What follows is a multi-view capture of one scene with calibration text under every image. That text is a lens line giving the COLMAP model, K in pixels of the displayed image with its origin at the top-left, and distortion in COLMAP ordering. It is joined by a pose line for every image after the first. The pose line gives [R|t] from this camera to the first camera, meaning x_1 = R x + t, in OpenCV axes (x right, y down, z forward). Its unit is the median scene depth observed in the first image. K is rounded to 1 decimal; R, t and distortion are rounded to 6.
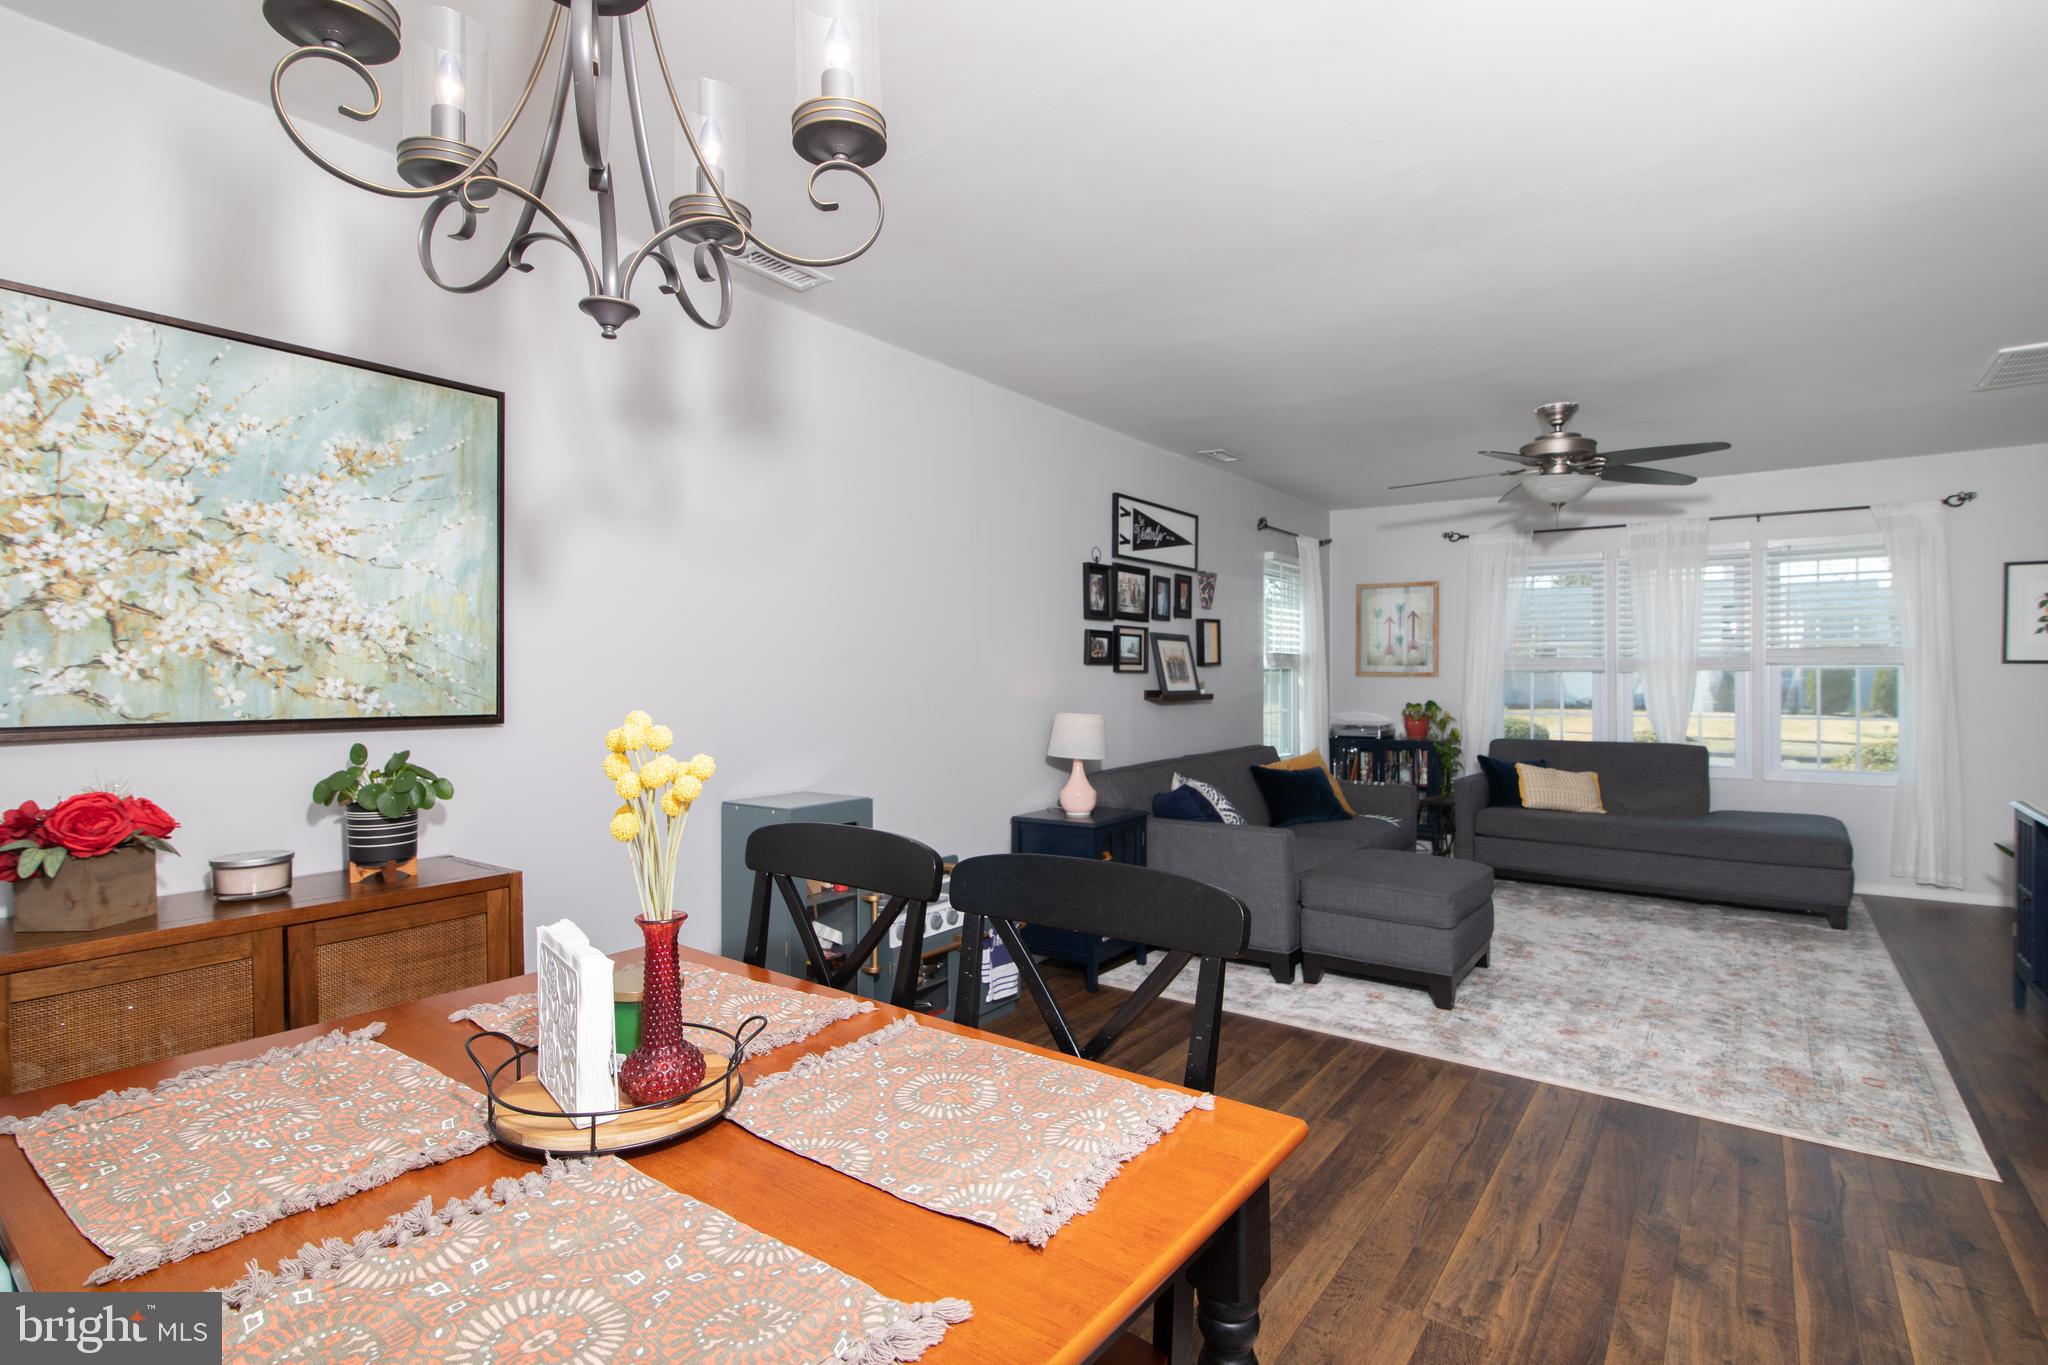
lens RADIAL K [[988.4, 0, 1013.4], [0, 988.4, 688.8], [0, 0, 1]] dist [-0.006439, -0.000875]
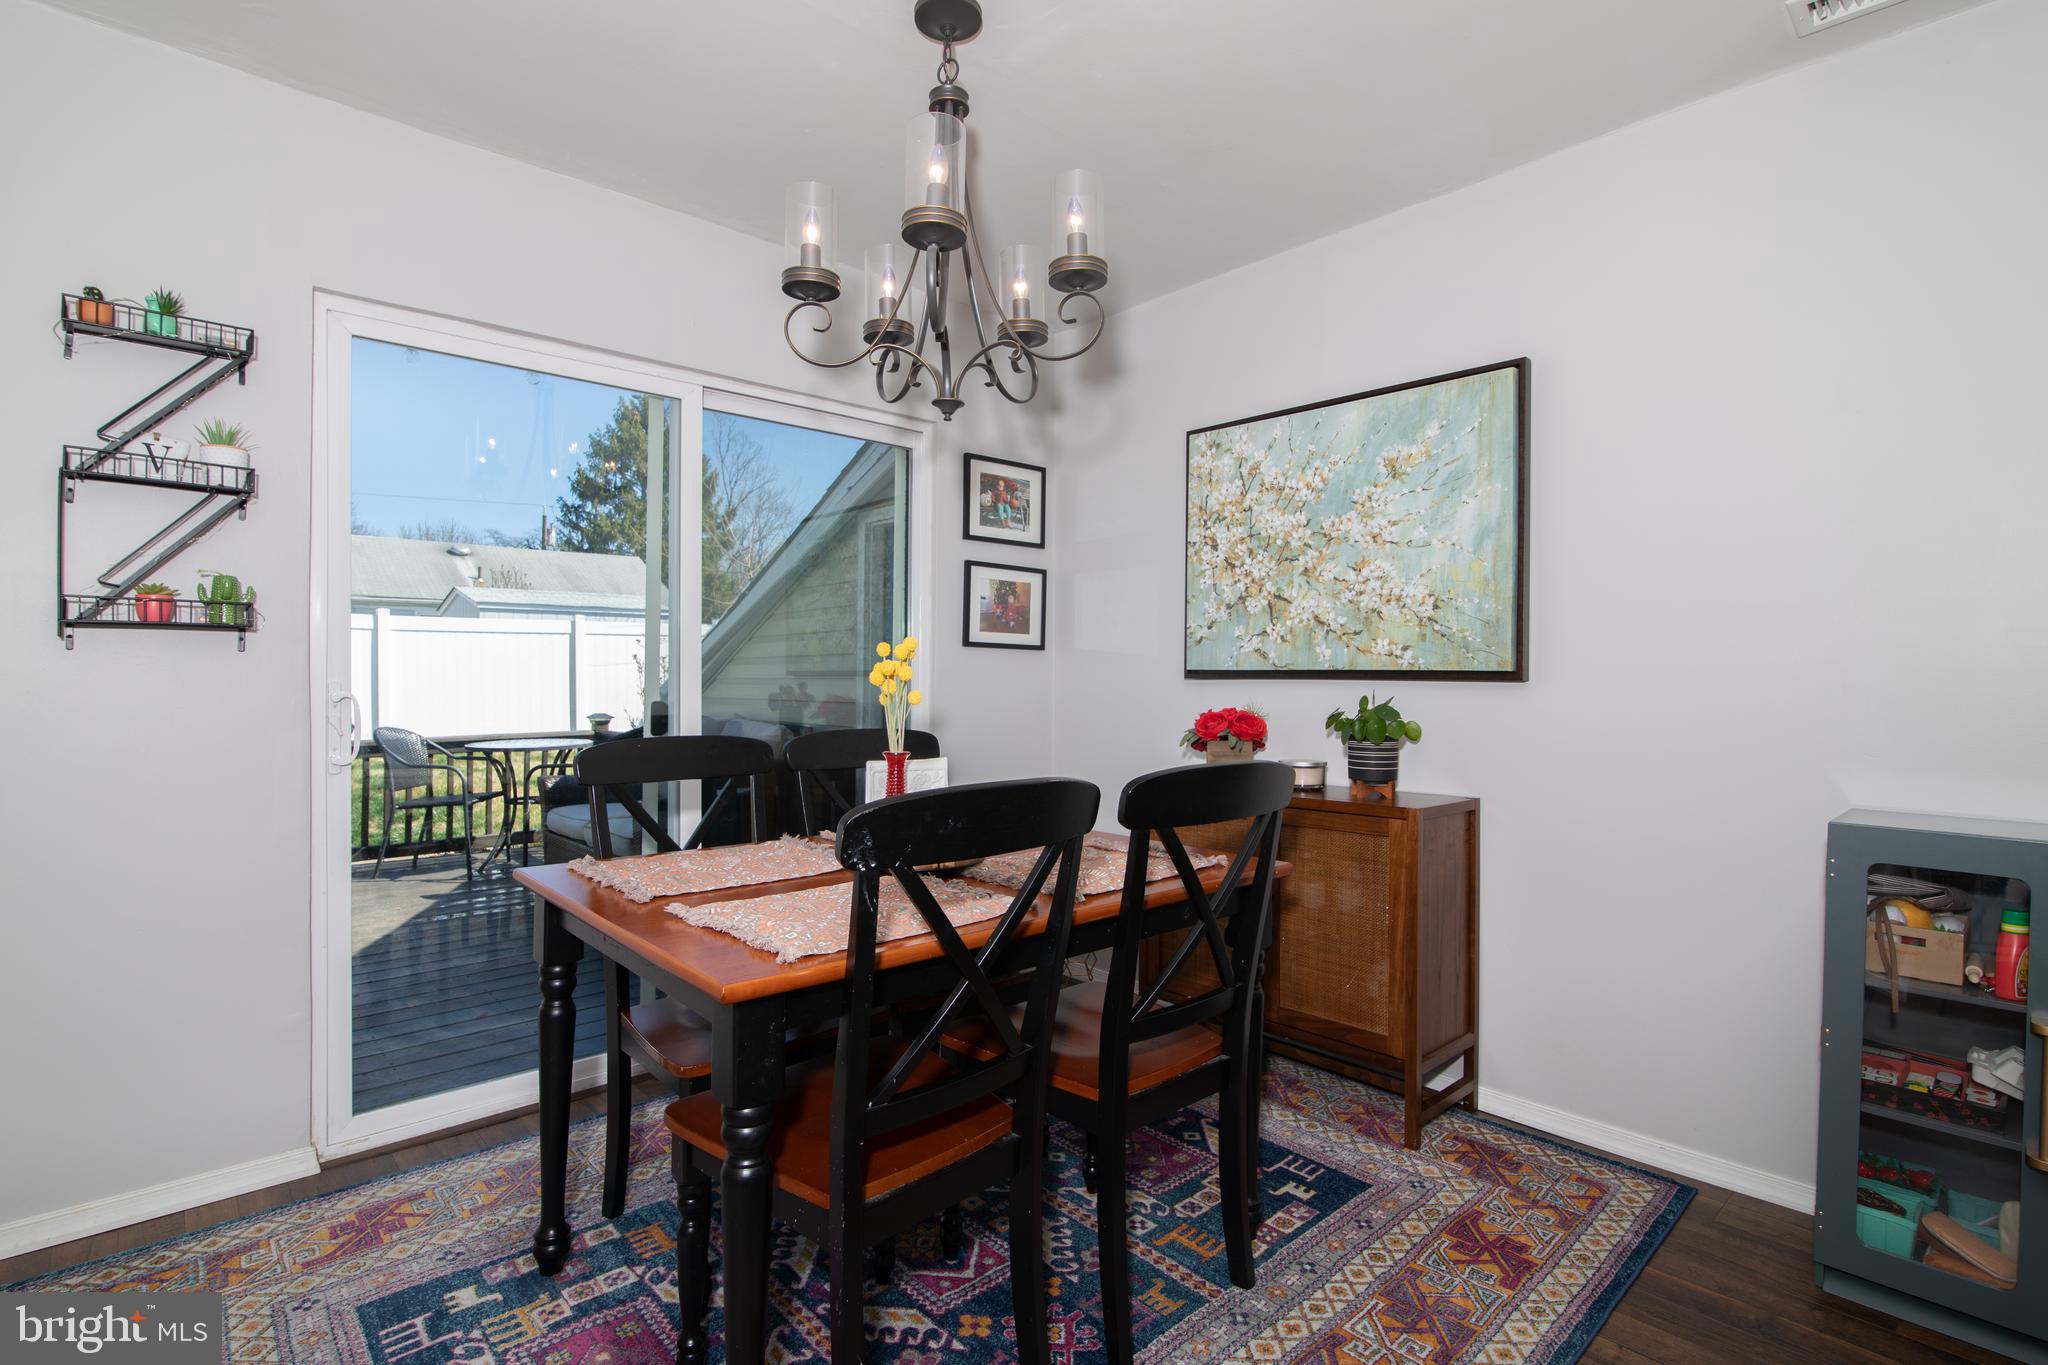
lens RADIAL K [[988.4, 0, 1014.2], [0, 988.4, 674.8], [0, 0, 1]] dist [-0.006439, -0.000875]
pose [[-0.188349, 0.012160, -0.982027, 0.695365], [-0.005442, 0.999895, 0.013425, 0.022064], [0.982087, 0.007872, -0.188263, 0.794661]]
